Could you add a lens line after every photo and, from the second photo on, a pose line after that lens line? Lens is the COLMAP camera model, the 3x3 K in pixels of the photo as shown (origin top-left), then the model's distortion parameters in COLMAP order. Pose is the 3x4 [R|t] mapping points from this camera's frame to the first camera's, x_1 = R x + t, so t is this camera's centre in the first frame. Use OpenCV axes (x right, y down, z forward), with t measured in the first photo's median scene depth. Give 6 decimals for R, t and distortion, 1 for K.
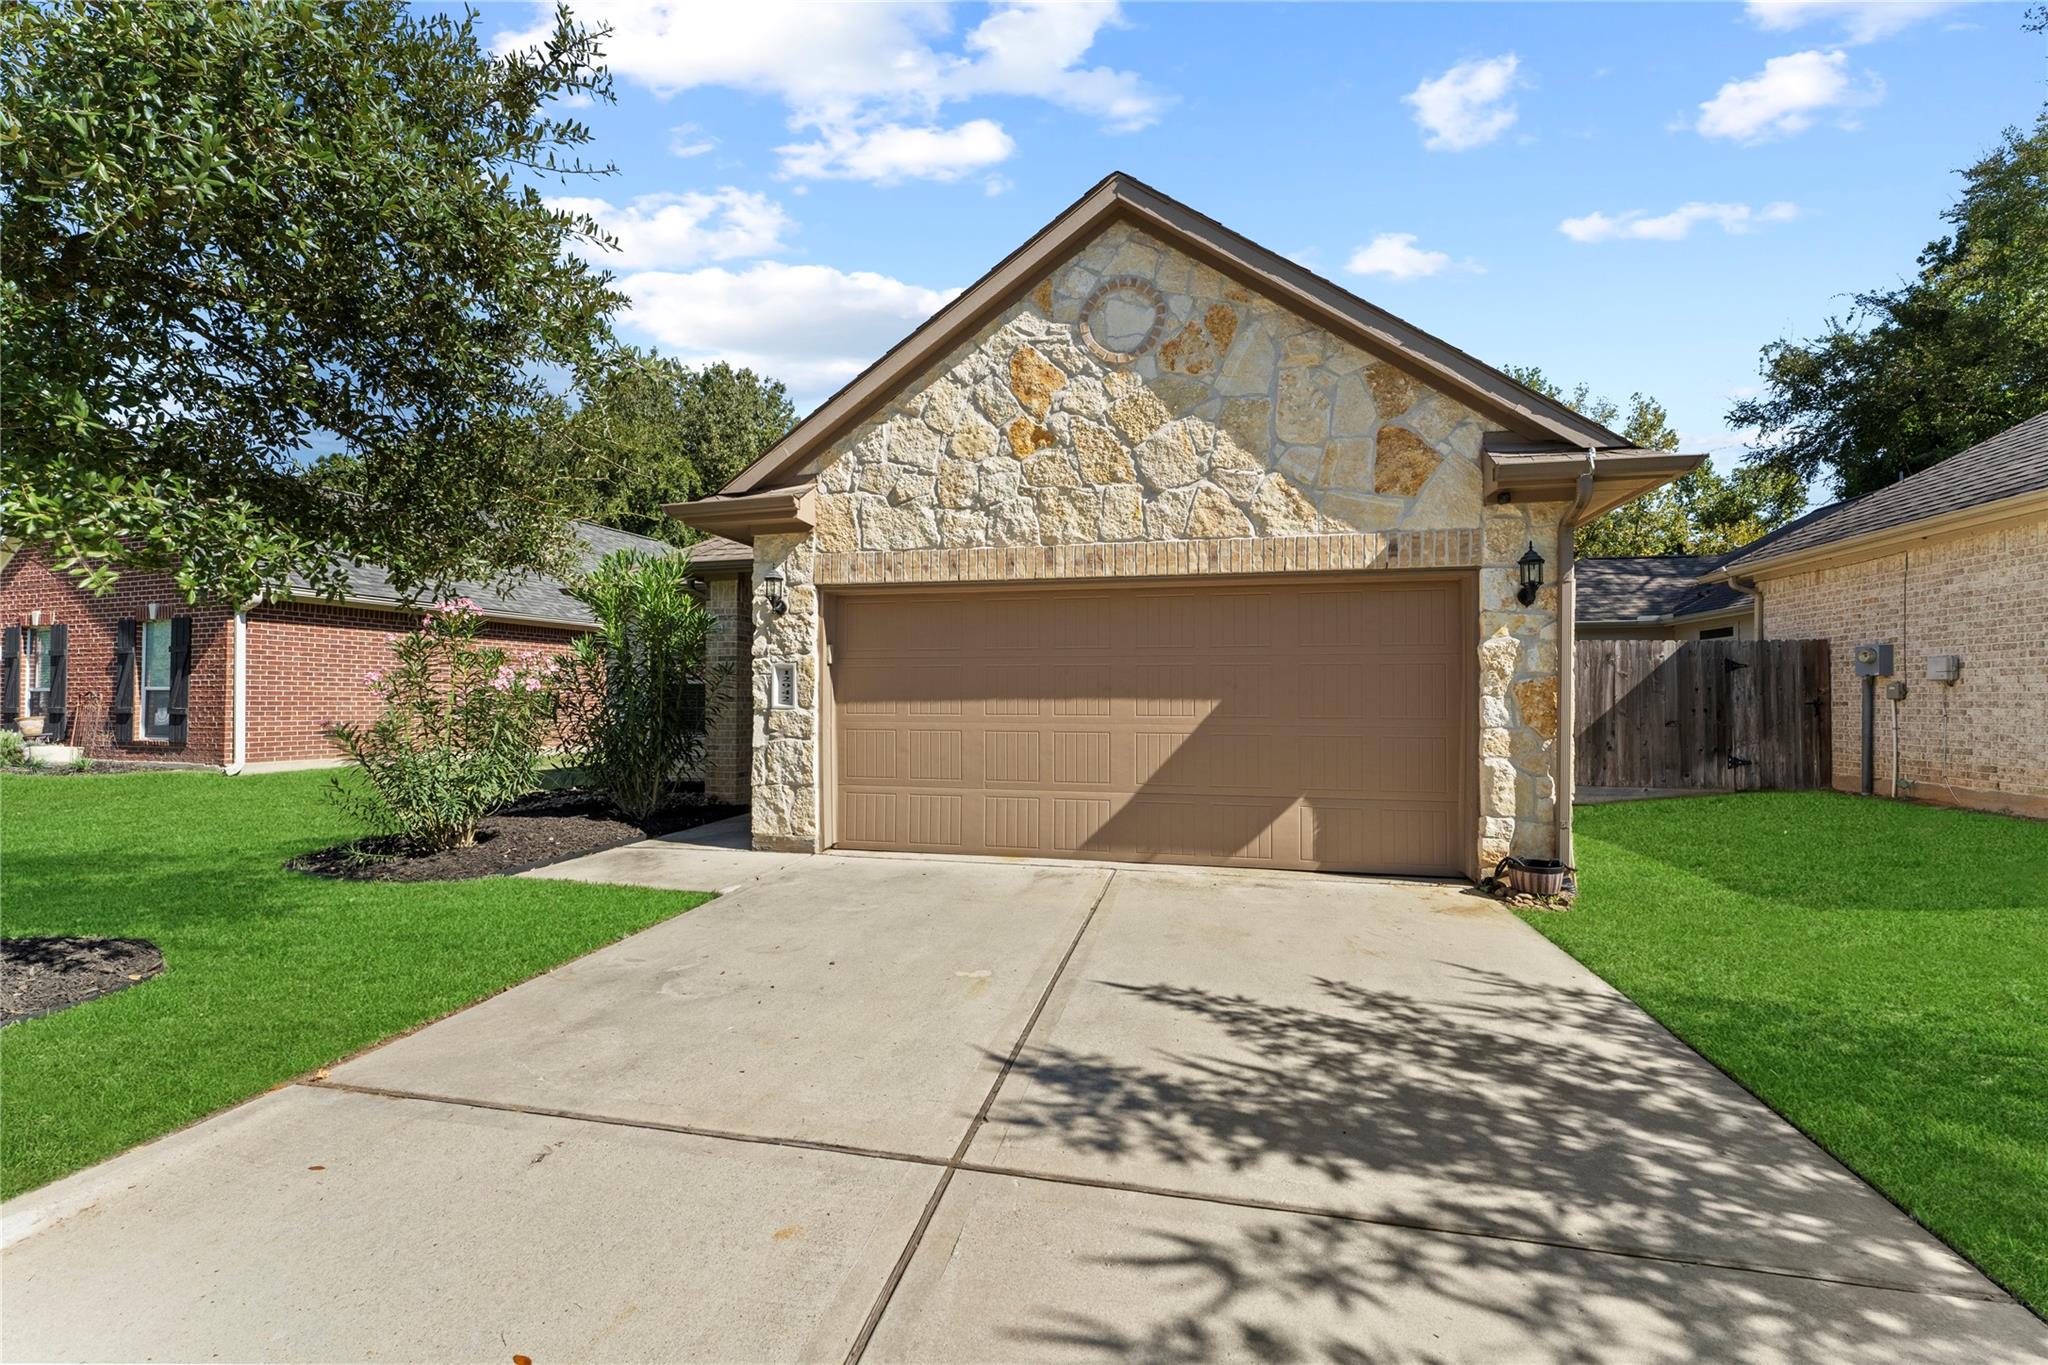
lens RADIAL K [[826.5, 0, 1020.2], [0, 826.5, 695.8], [0, 0, 1]] dist [0.006864, -0.001119]
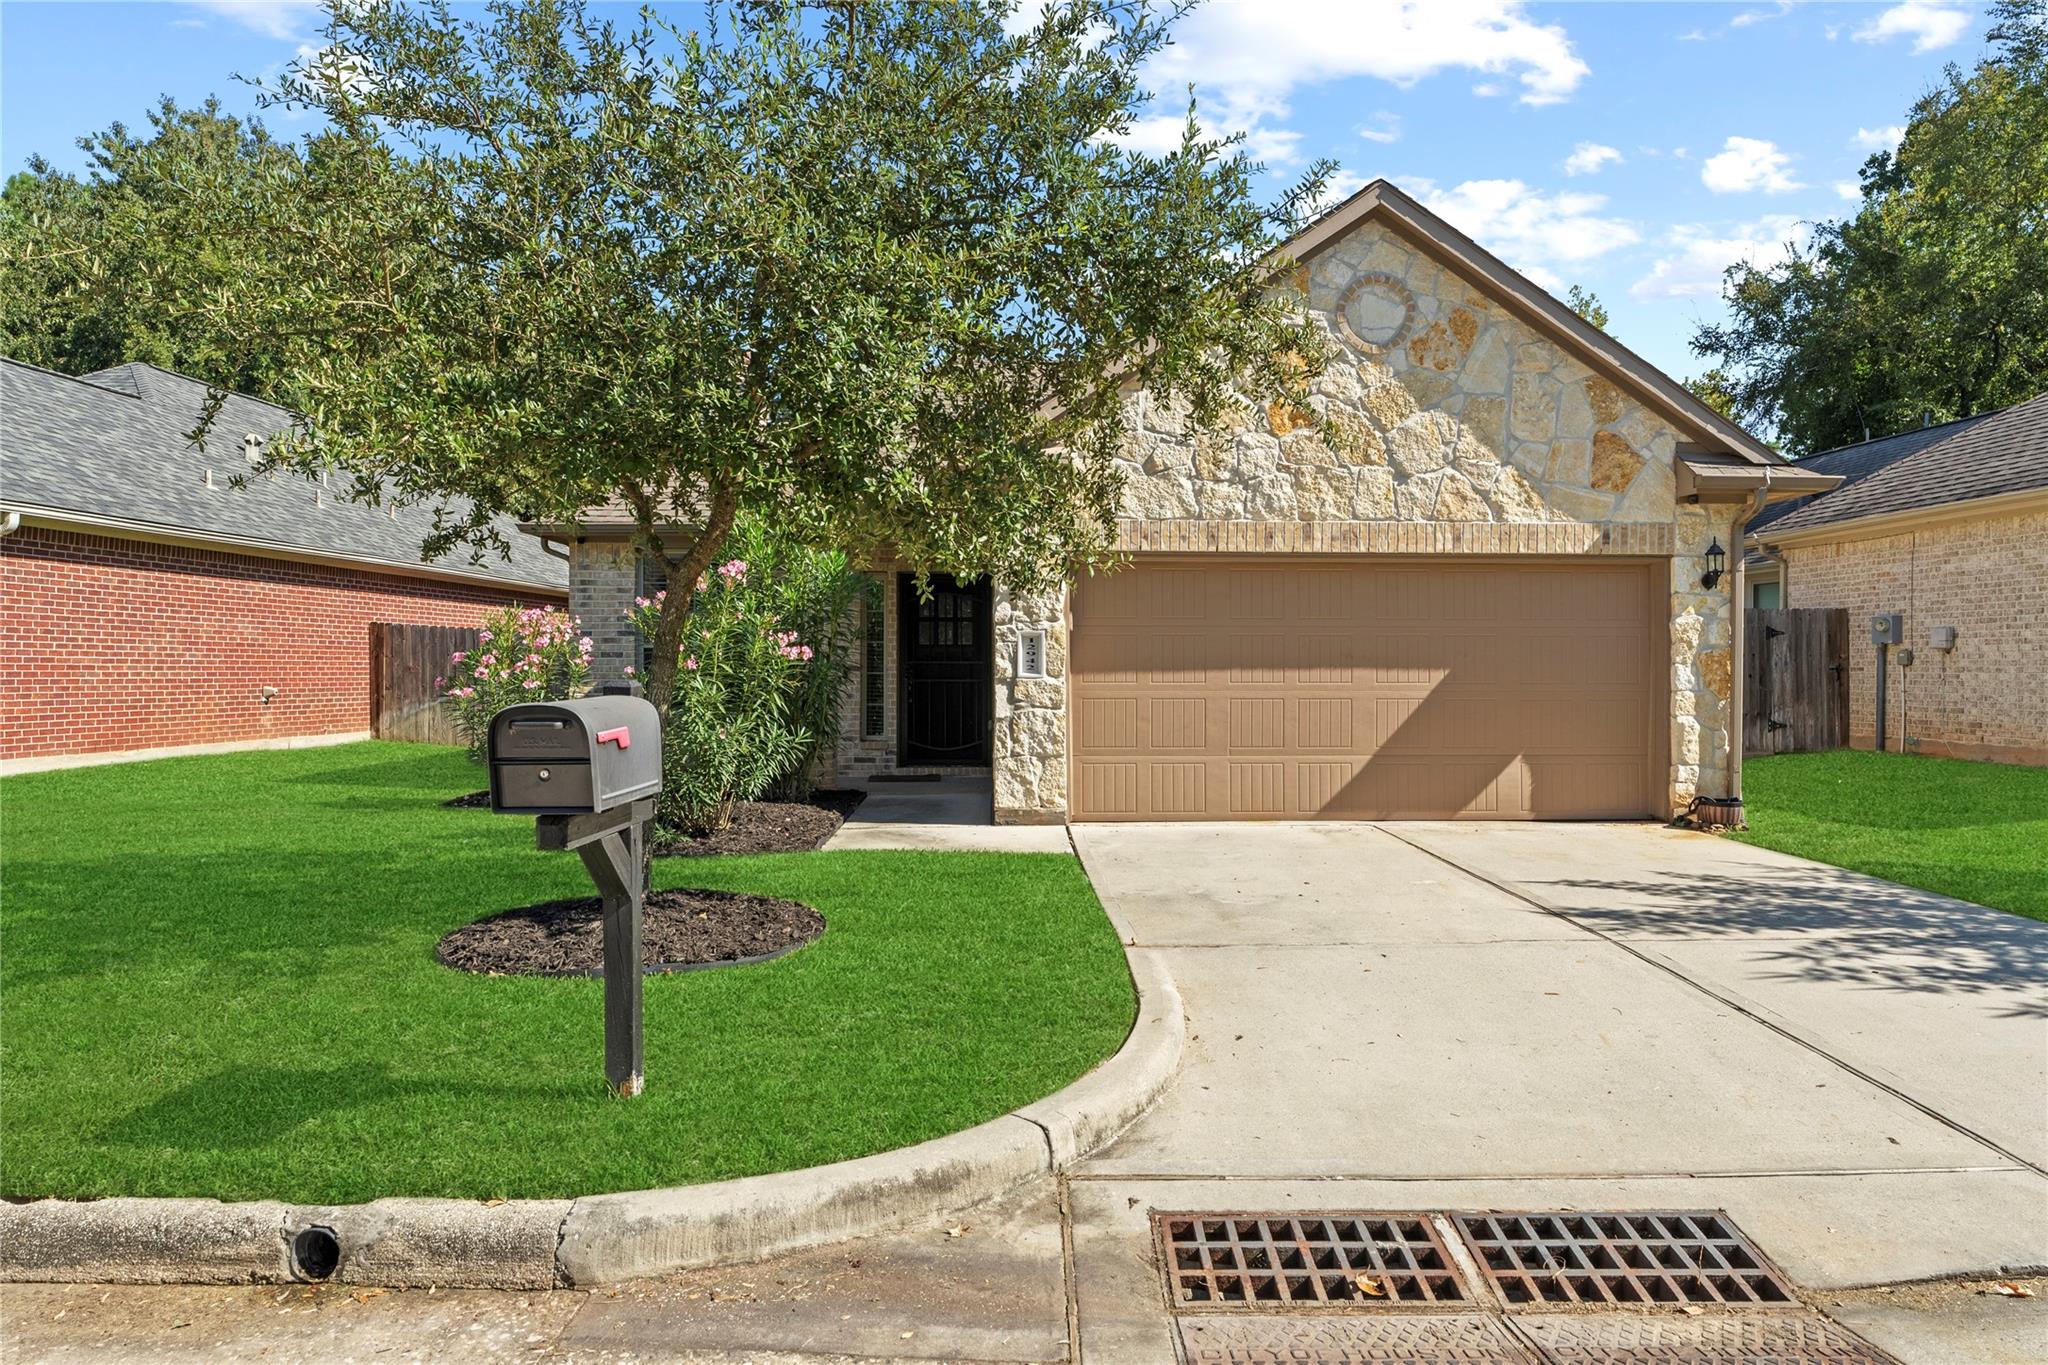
lens RADIAL K [[1253.6, 0, 1022.3], [0, 1253.6, 675.6], [0, 0, 1]] dist [-0.002087, 0.012457]
pose [[0.966950, -0.003952, 0.254937, -0.692387], [0.000366, 0.999900, 0.014114, -0.007992], [-0.254967, -0.013554, 0.966855, -0.432112]]
